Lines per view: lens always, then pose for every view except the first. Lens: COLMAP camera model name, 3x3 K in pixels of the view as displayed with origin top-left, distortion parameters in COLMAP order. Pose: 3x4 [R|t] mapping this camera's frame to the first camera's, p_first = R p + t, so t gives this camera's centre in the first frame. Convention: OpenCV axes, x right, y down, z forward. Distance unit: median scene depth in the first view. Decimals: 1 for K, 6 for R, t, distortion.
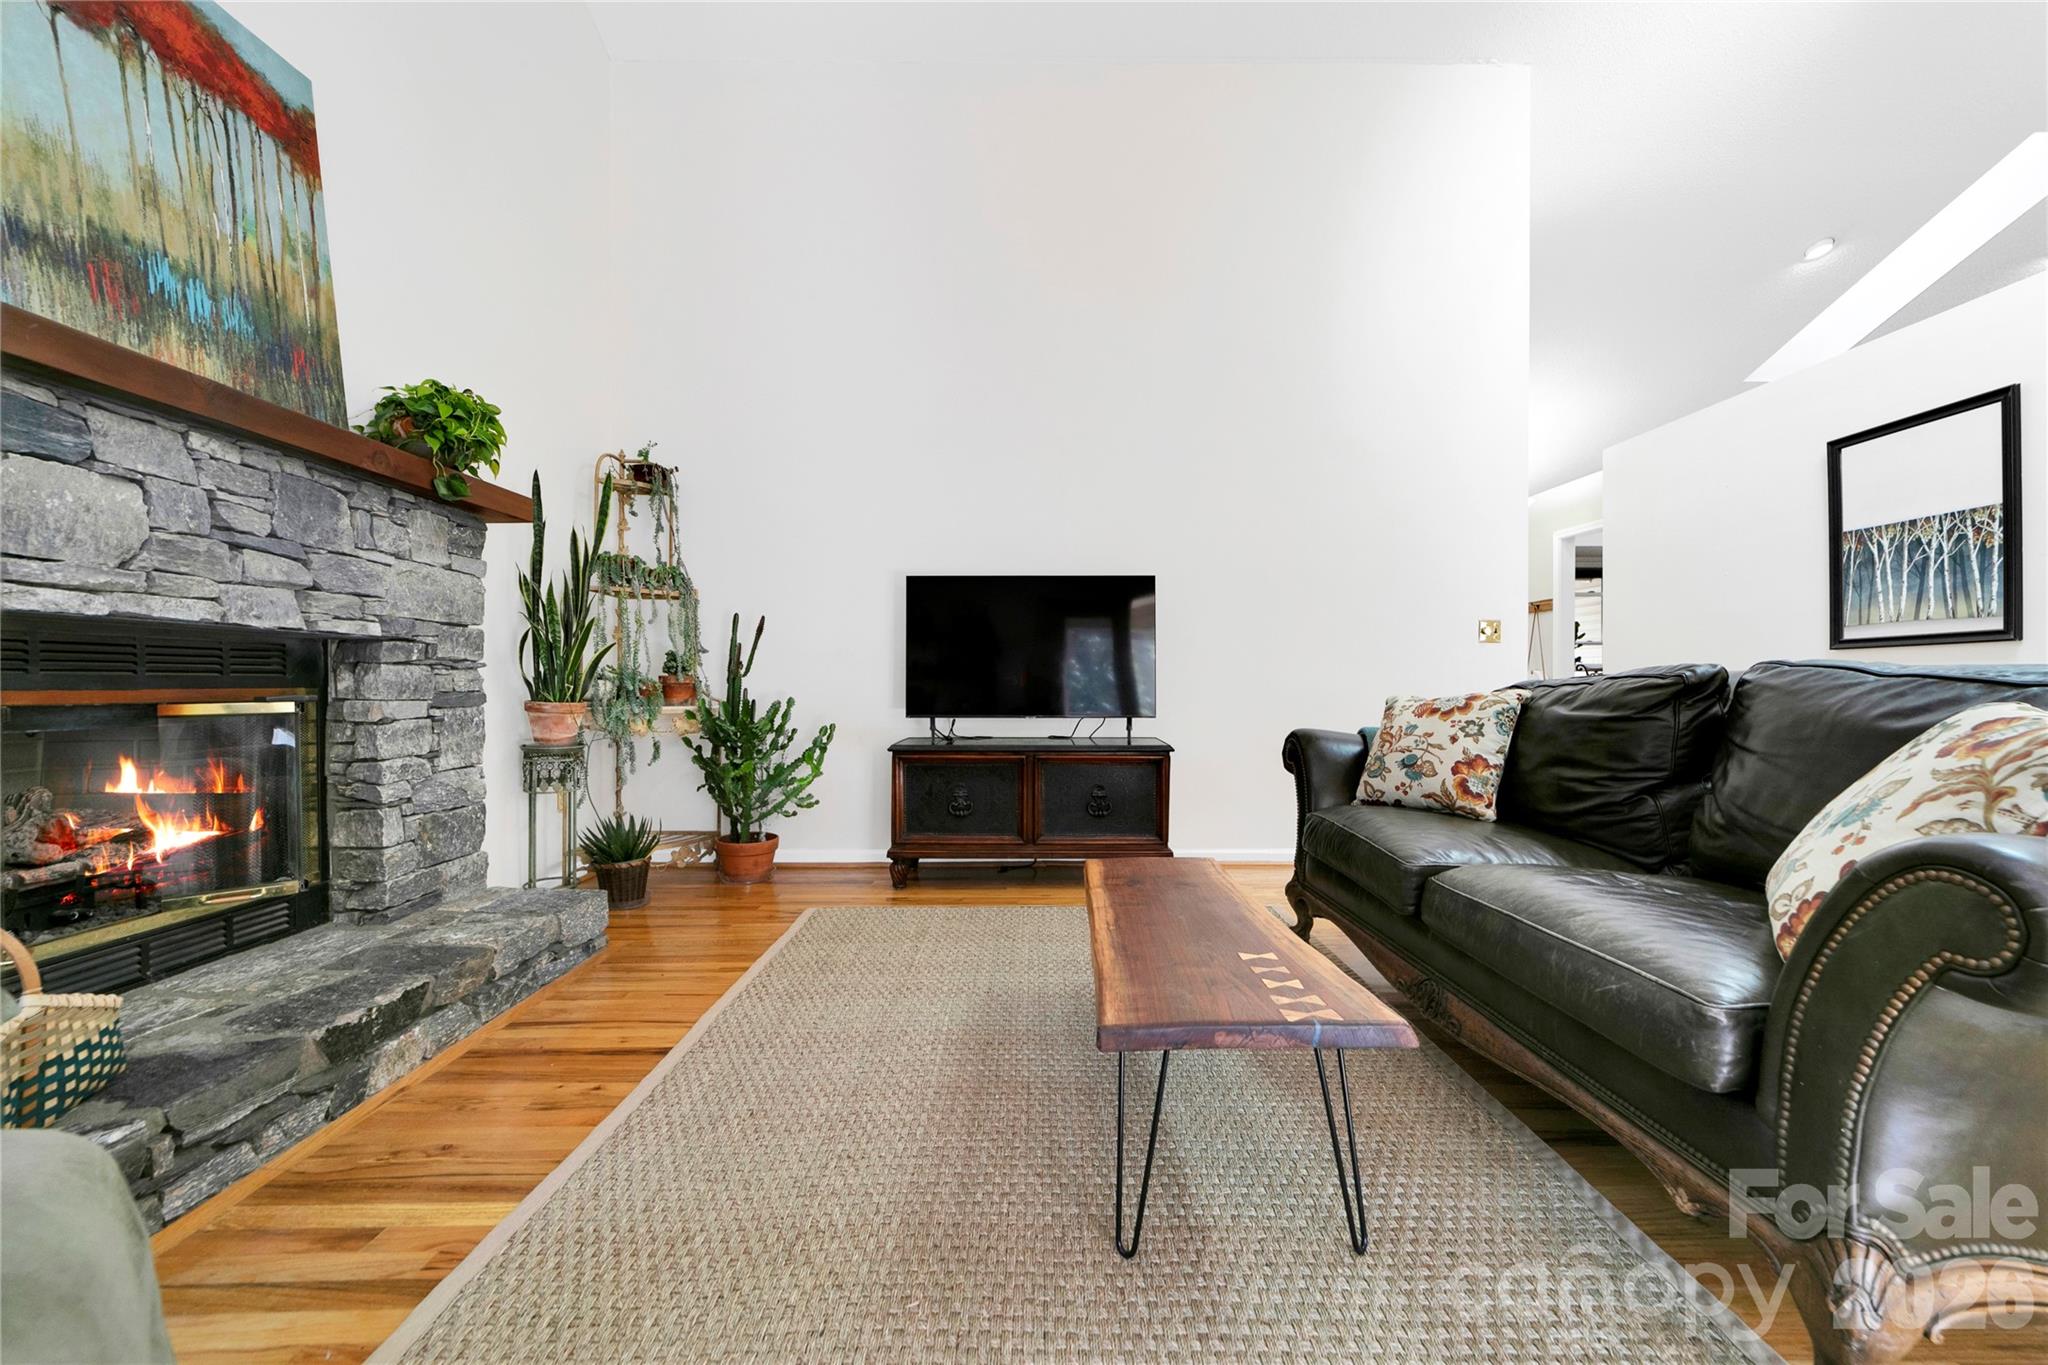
lens RADIAL K [[784.0, 0, 1024.8], [0, 784.0, 693.3], [0, 0, 1]] dist [-0.012421, 0.005625]
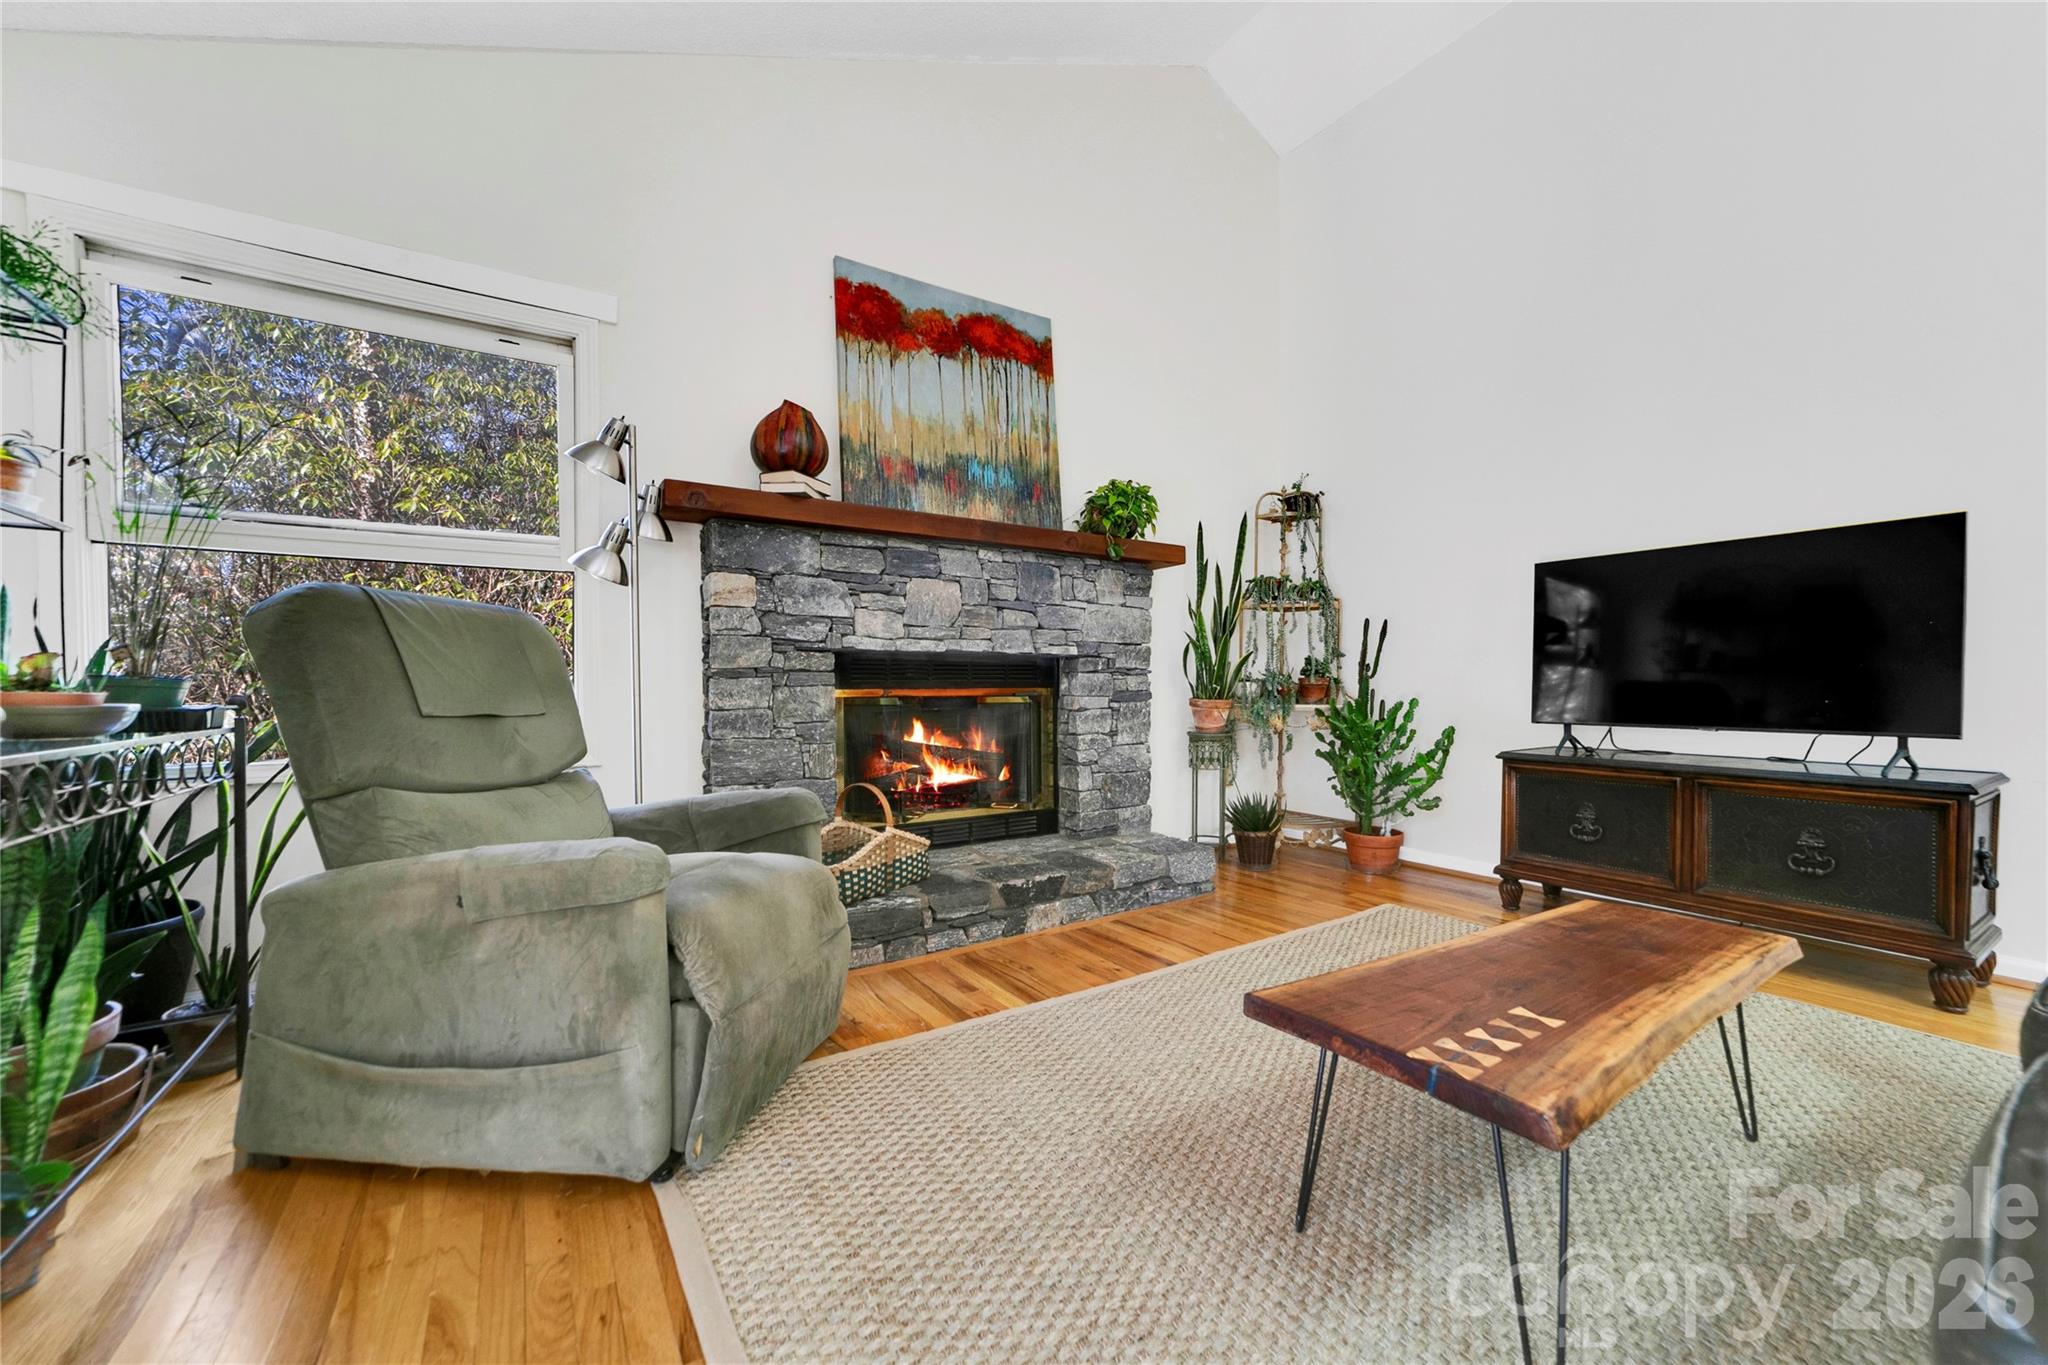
lens RADIAL K [[784.0, 0, 1031.1], [0, 784.0, 690.6], [0, 0, 1]] dist [-0.012421, 0.005625]
pose [[0.551780, 0.007159, -0.833959, 0.463220], [-0.008306, 0.999961, 0.003089, -0.006270], [0.833948, 0.005222, 0.551818, 0.061970]]
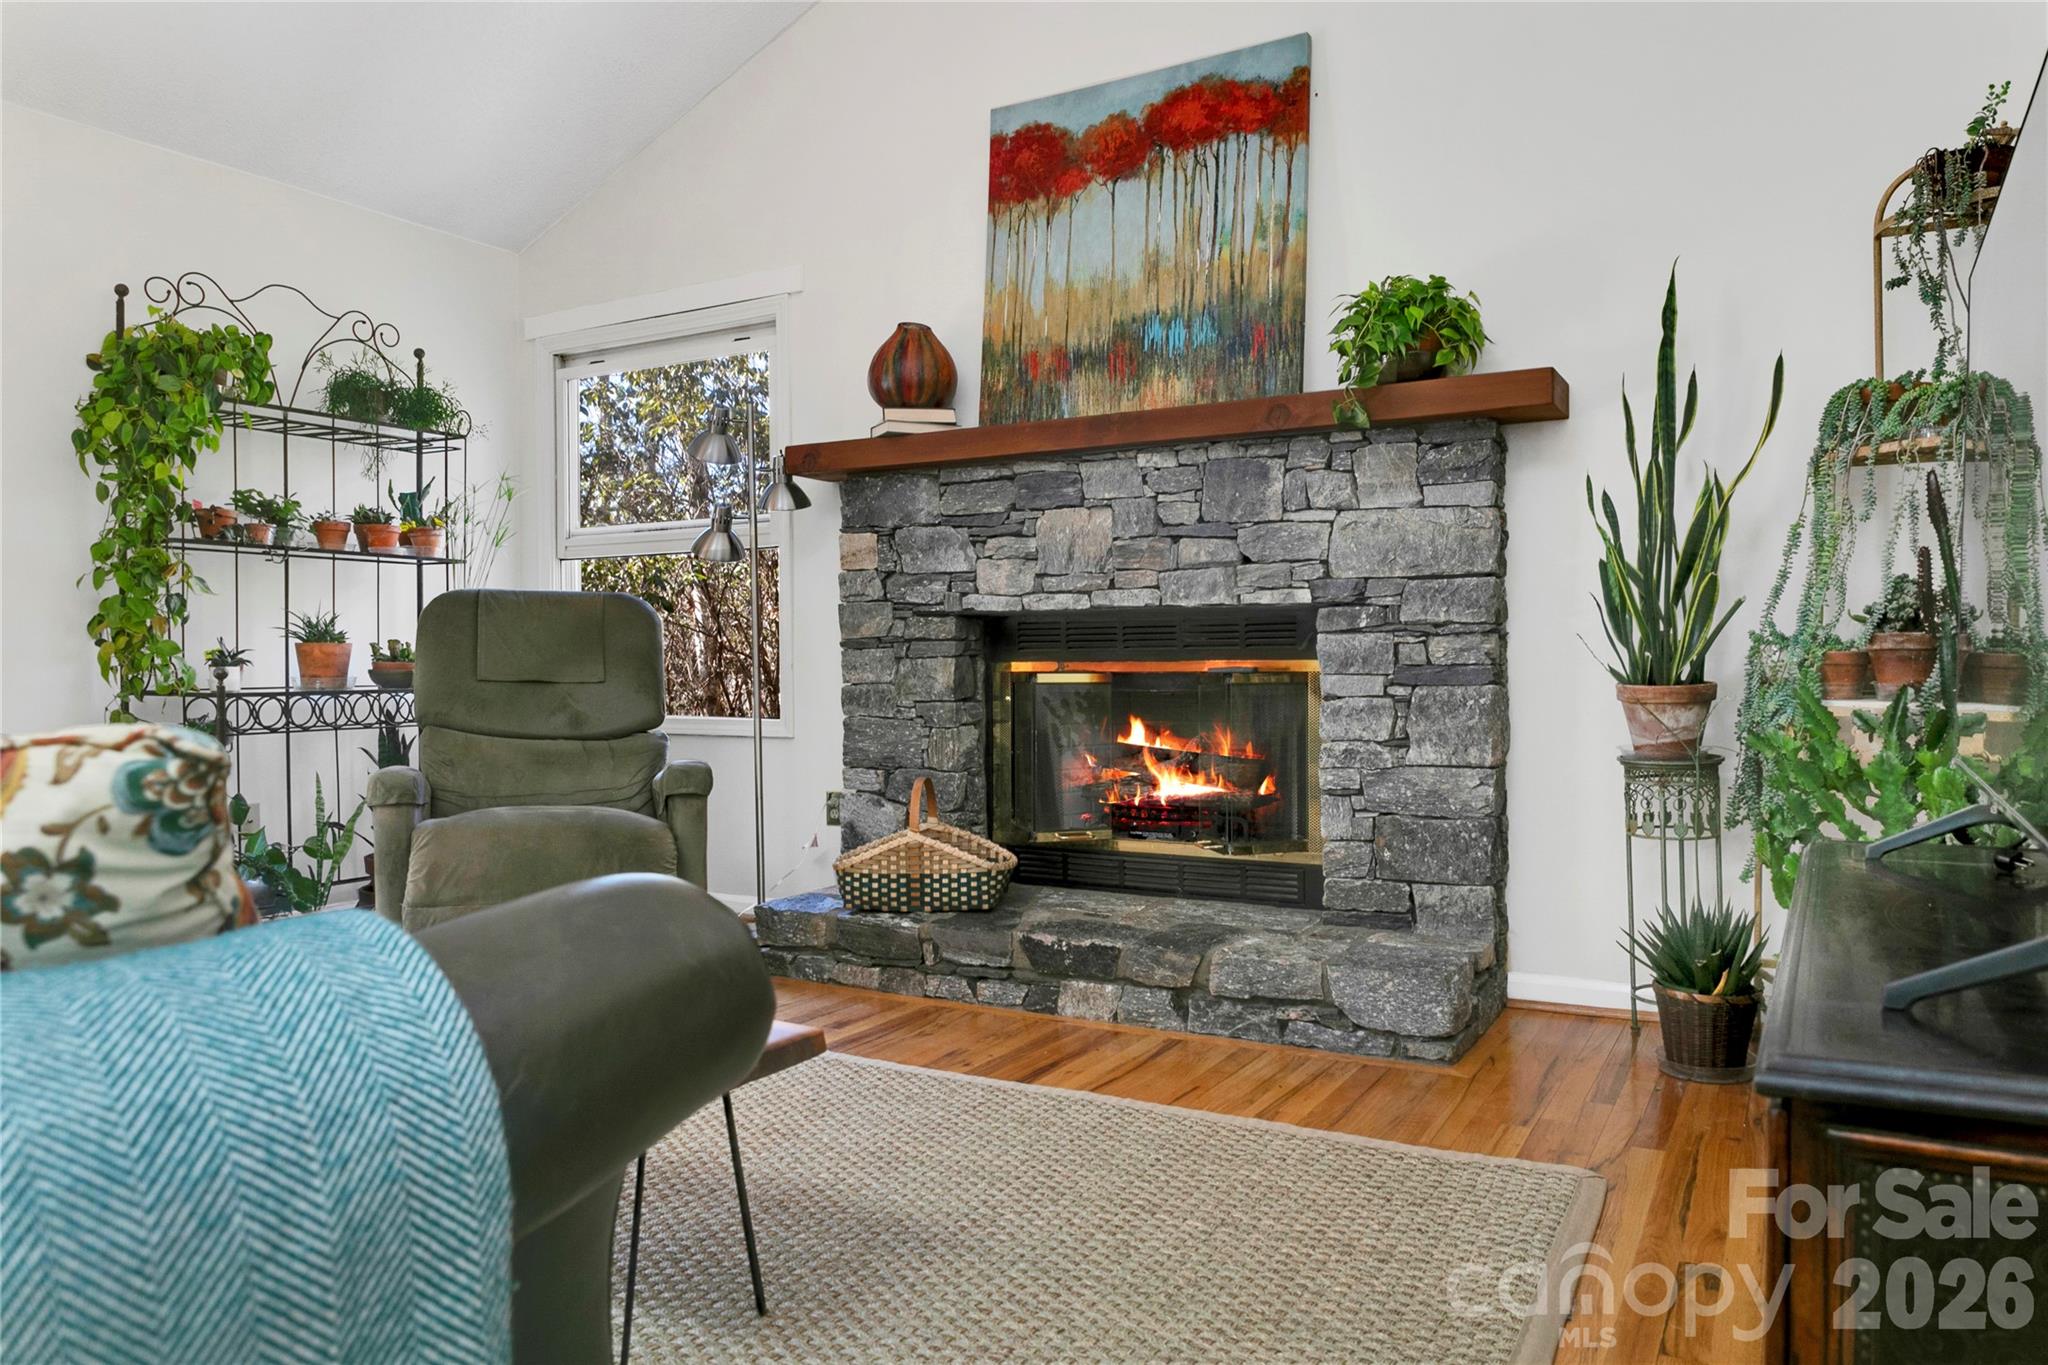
lens RADIAL K [[1393.2, 0, 1008.2], [0, 1393.2, 664.4], [0, 0, 1]] dist [-0.006583, -0.025113]
pose [[-0.499949, 0.010506, -0.865991, 0.806990], [-0.001869, 0.999911, 0.013209, -0.024242], [0.866053, 0.008223, -0.499885, 1.616218]]
